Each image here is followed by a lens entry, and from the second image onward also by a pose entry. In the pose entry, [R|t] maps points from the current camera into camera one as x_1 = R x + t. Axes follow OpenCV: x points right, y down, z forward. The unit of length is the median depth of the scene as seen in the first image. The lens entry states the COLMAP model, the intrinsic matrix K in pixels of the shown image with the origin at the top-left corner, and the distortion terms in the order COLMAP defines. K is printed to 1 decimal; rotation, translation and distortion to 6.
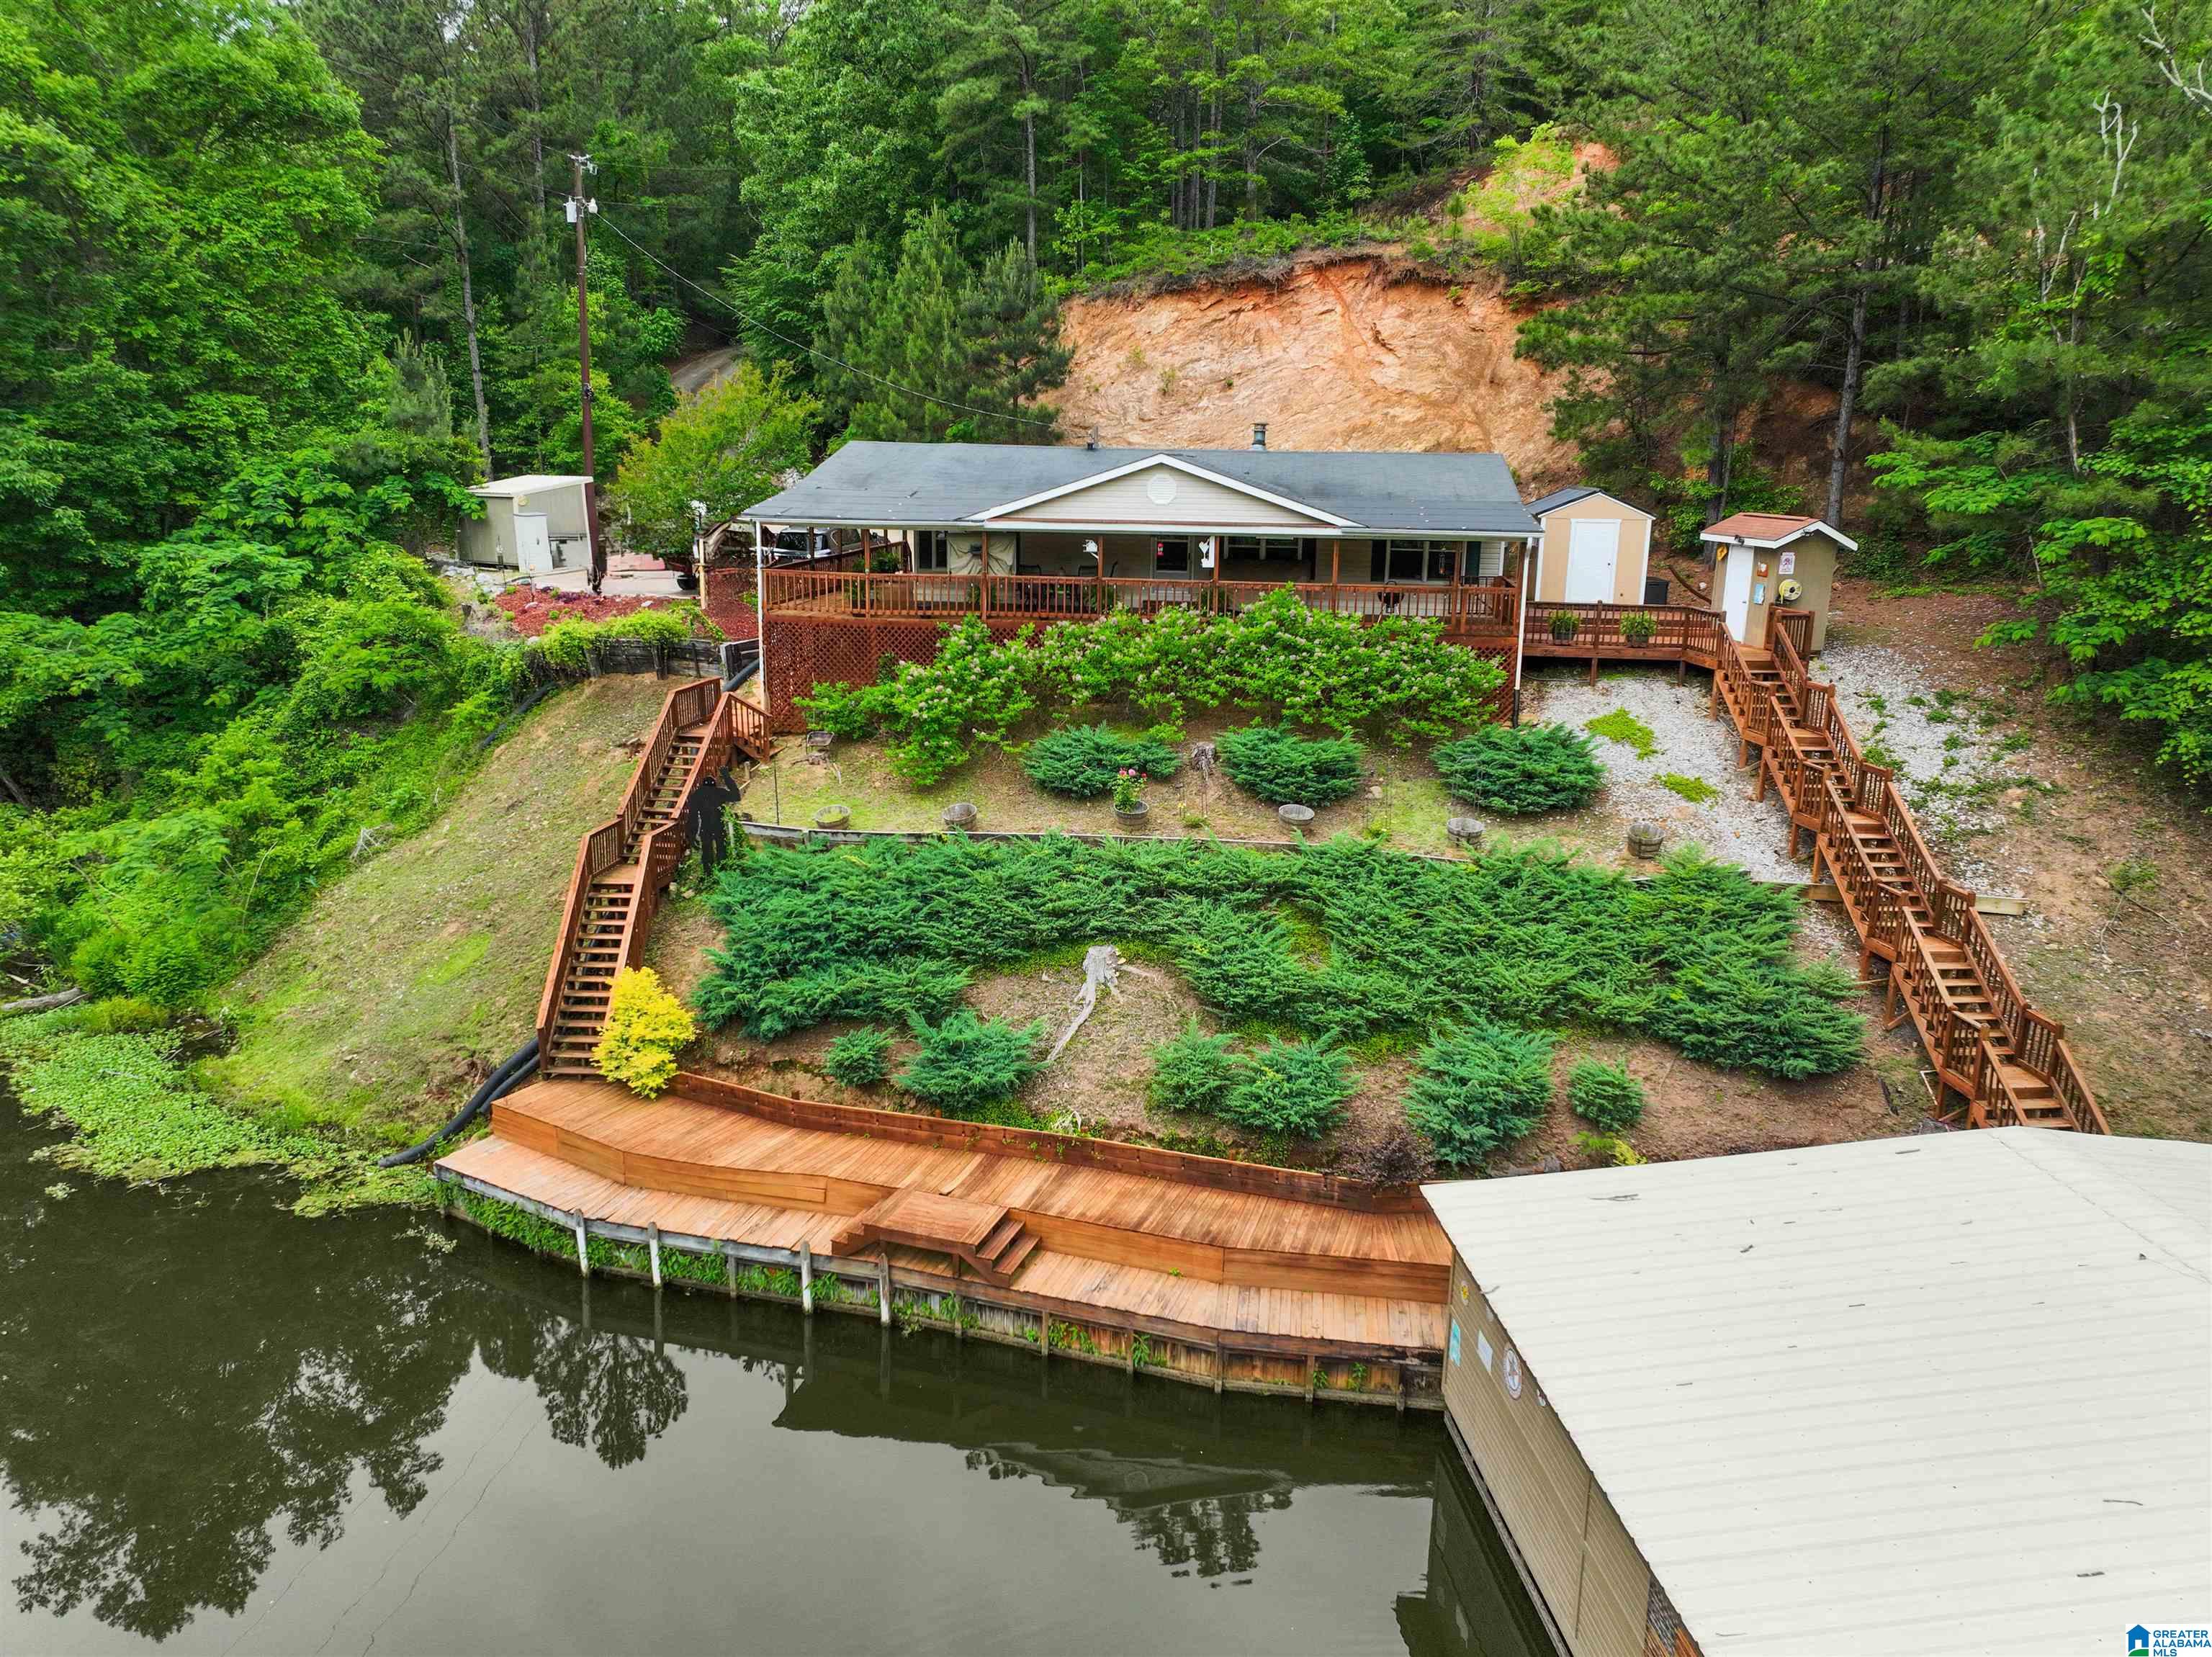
lens RADIAL K [[1553.3, 0, 1103.4], [0, 1553.3, 826.9], [0, 0, 1]] dist [-0.005931, 0.024616]
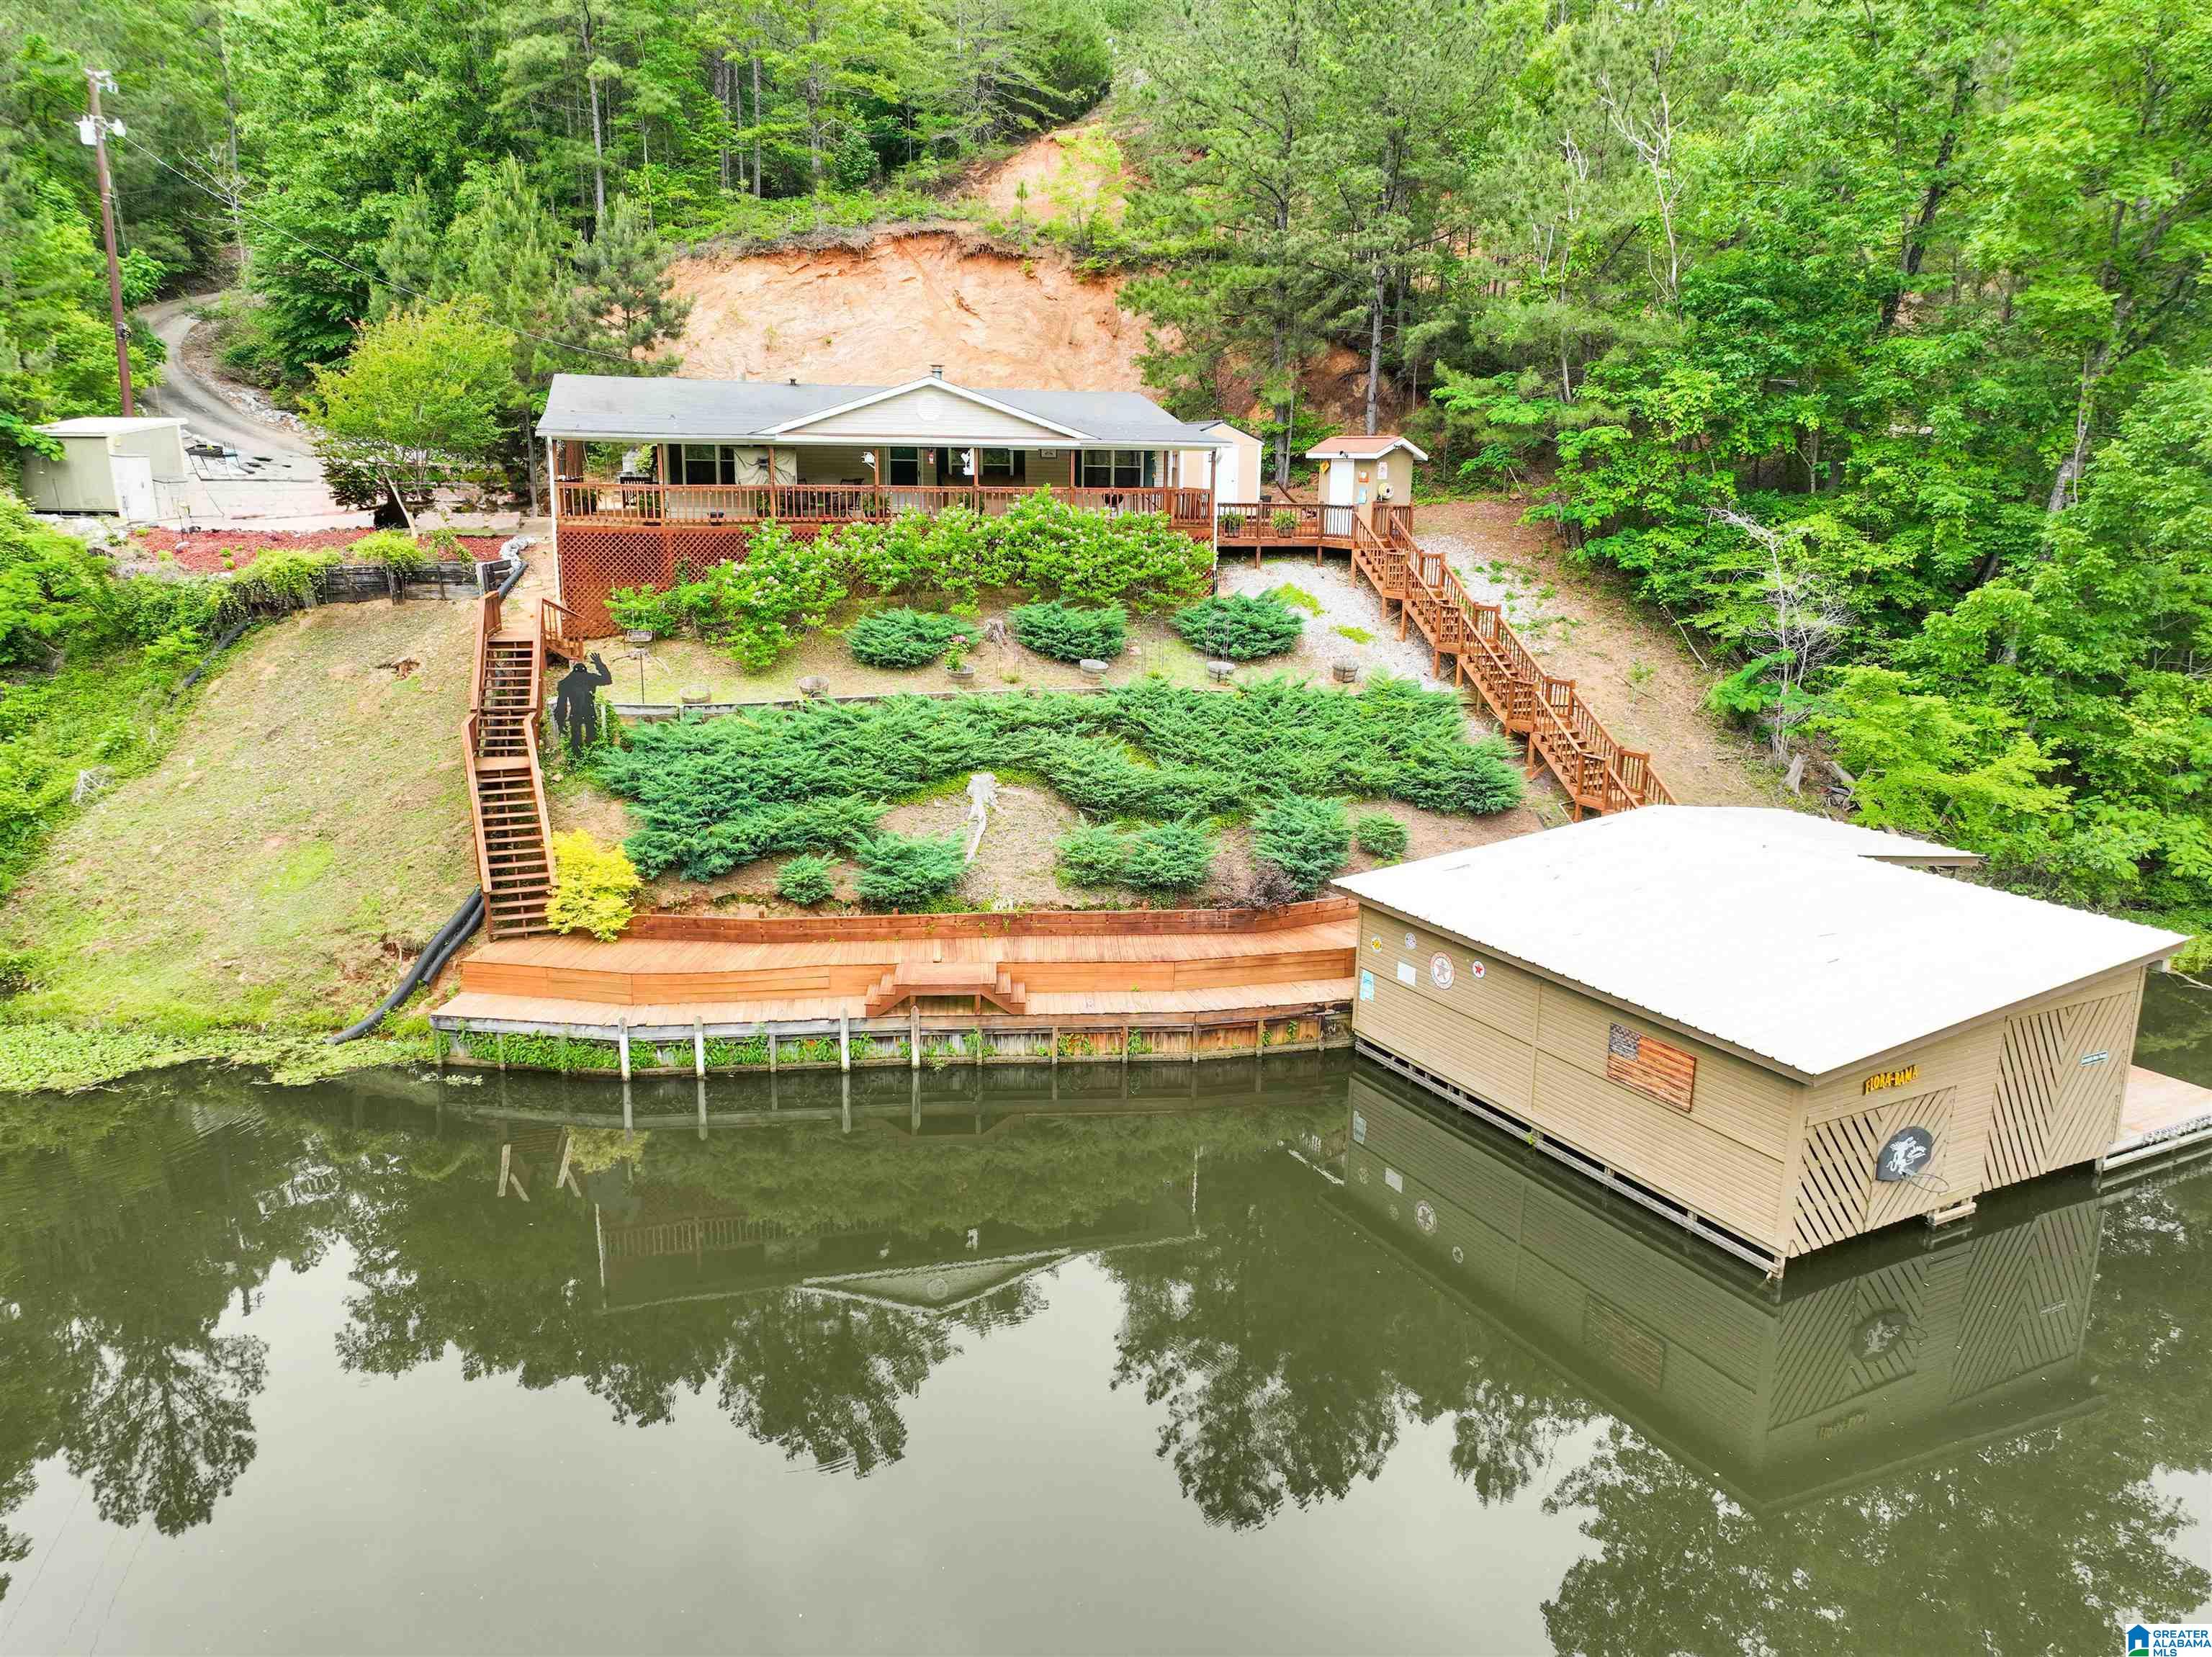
lens RADIAL K [[1553.3, 0, 1103.4], [0, 1553.3, 826.9], [0, 0, 1]] dist [-0.005931, 0.024616]
pose [[0.918662, -0.092141, 0.384149, -0.329797], [0.092766, 0.995544, 0.016946, 0.092255], [-0.383999, 0.020069, 0.923115, -0.128830]]
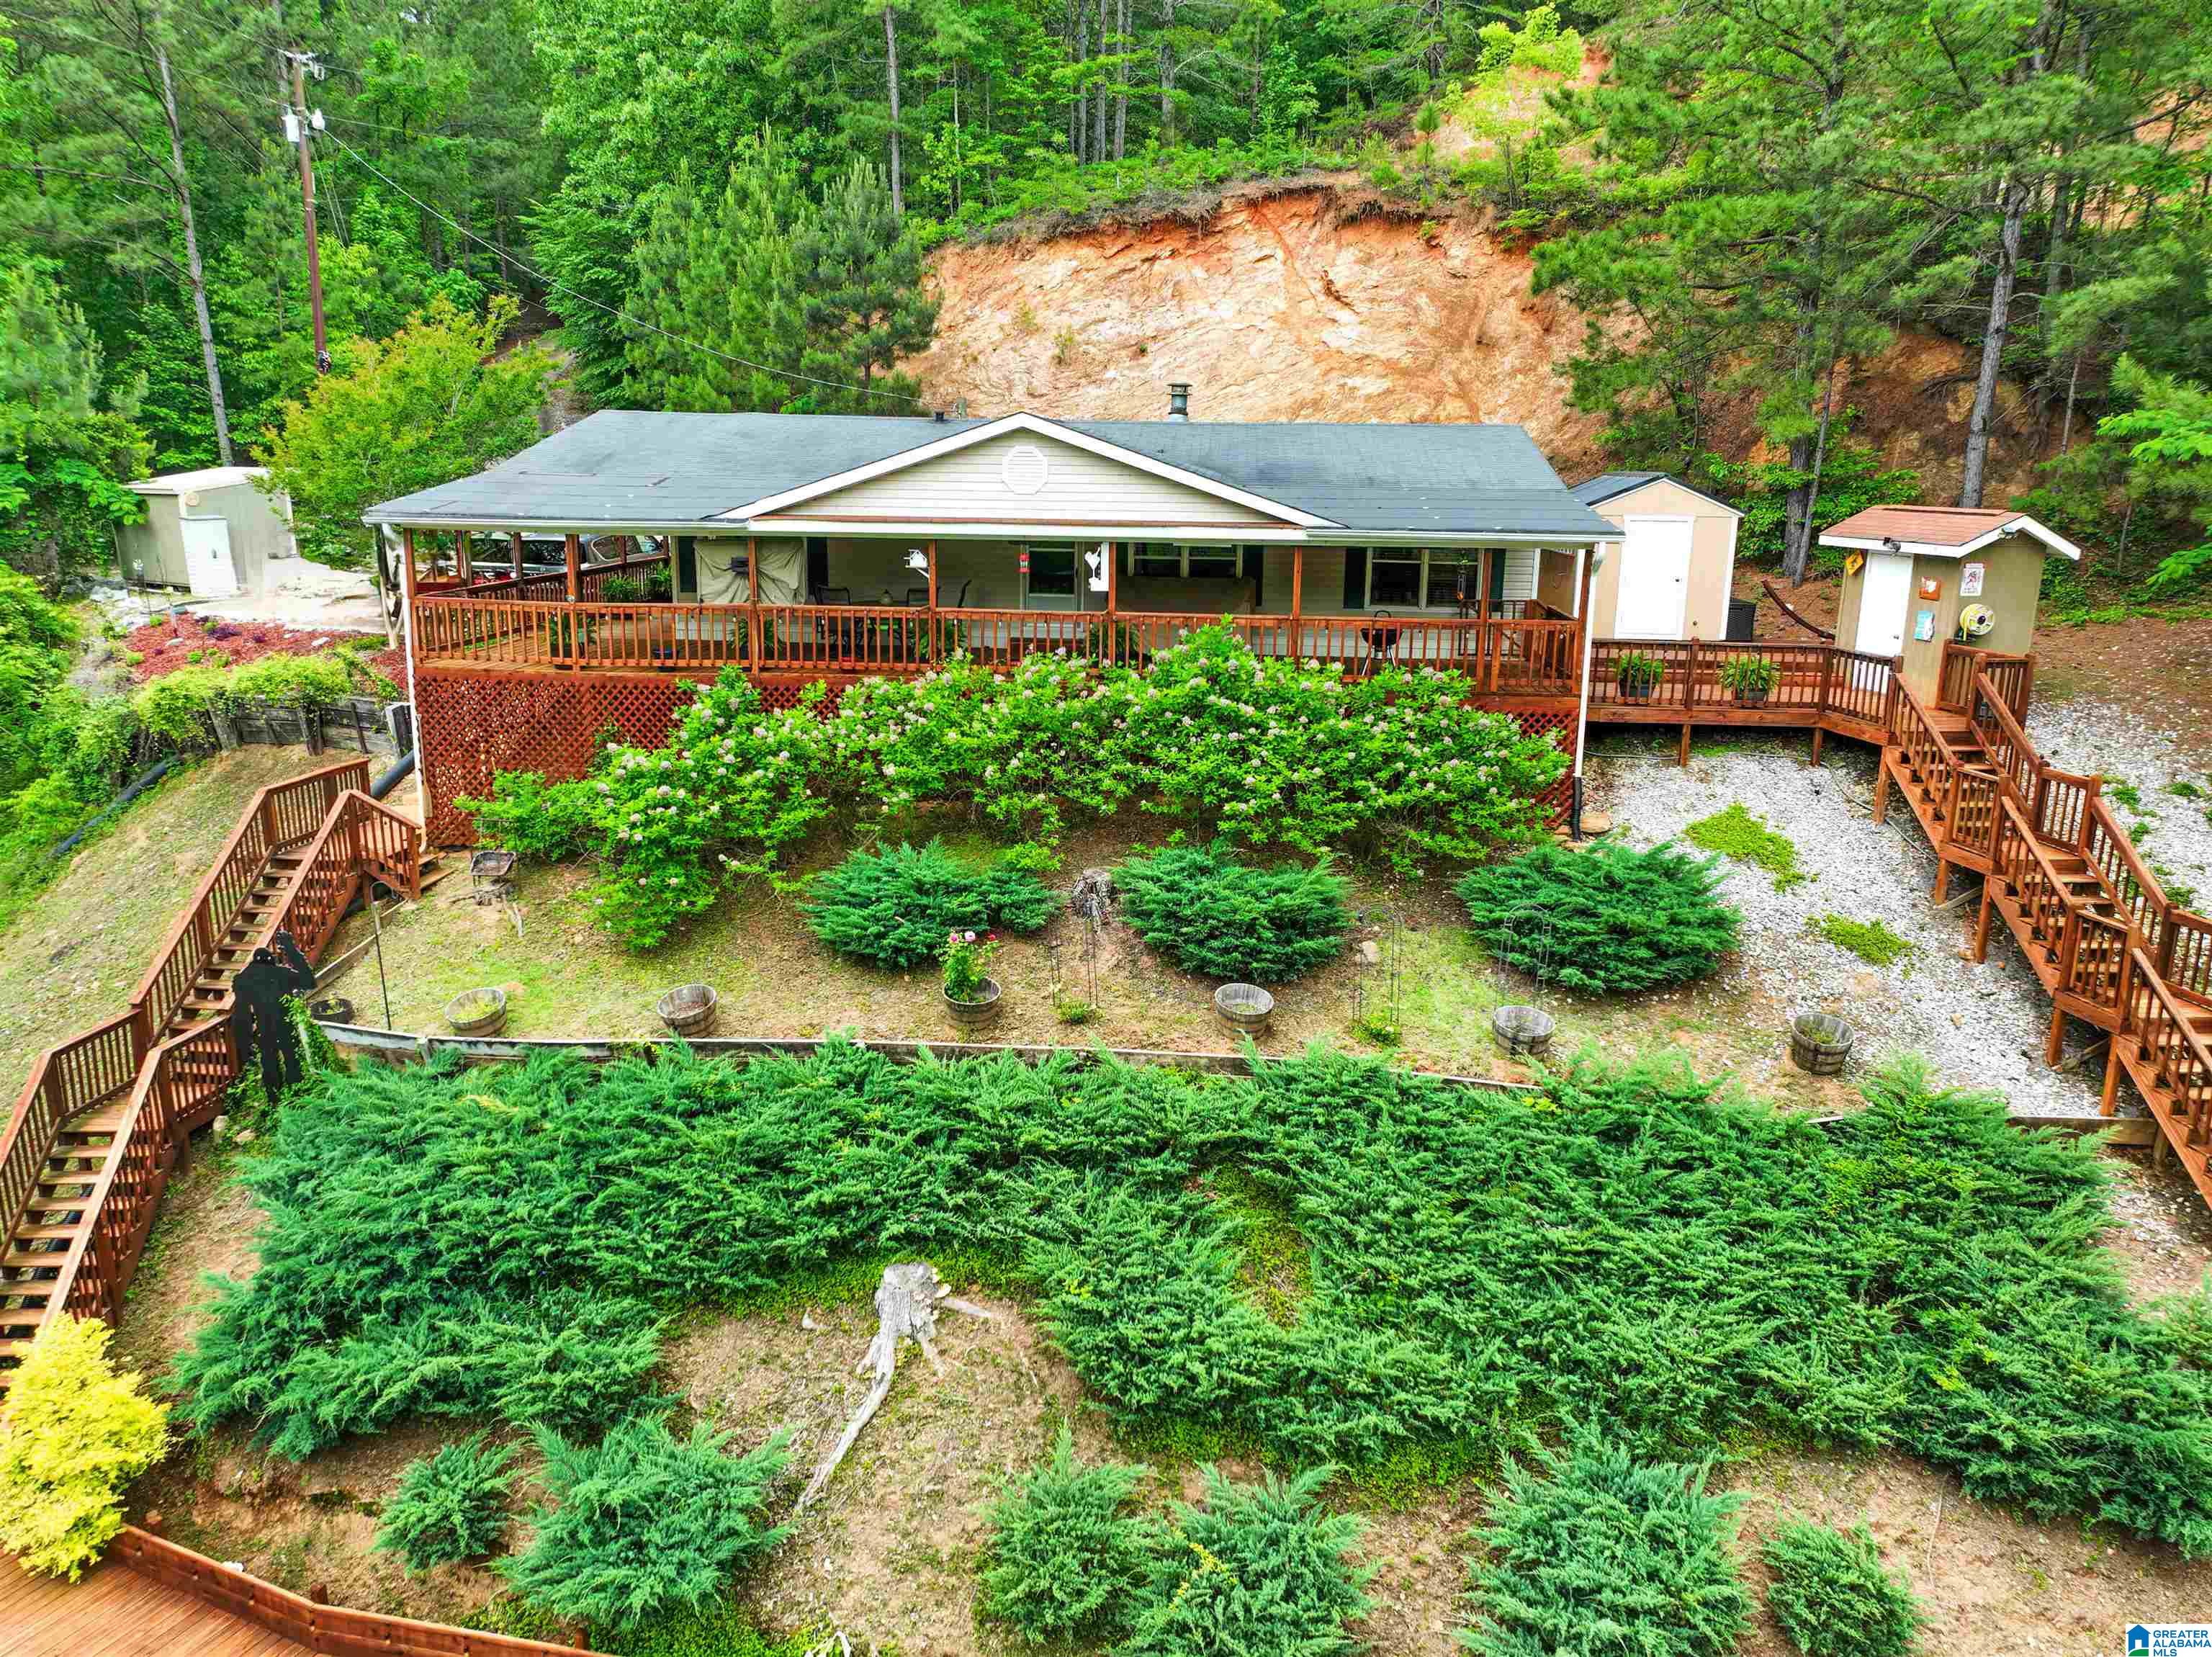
lens RADIAL K [[1553.3, 0, 1103.4], [0, 1553.3, 826.9], [0, 0, 1]] dist [-0.005931, 0.024616]
pose [[0.998951, -0.012294, 0.044103, 0.041089], [0.012522, 0.999910, -0.004906, -0.069004], [-0.044039, 0.005454, 0.999015, 0.372627]]
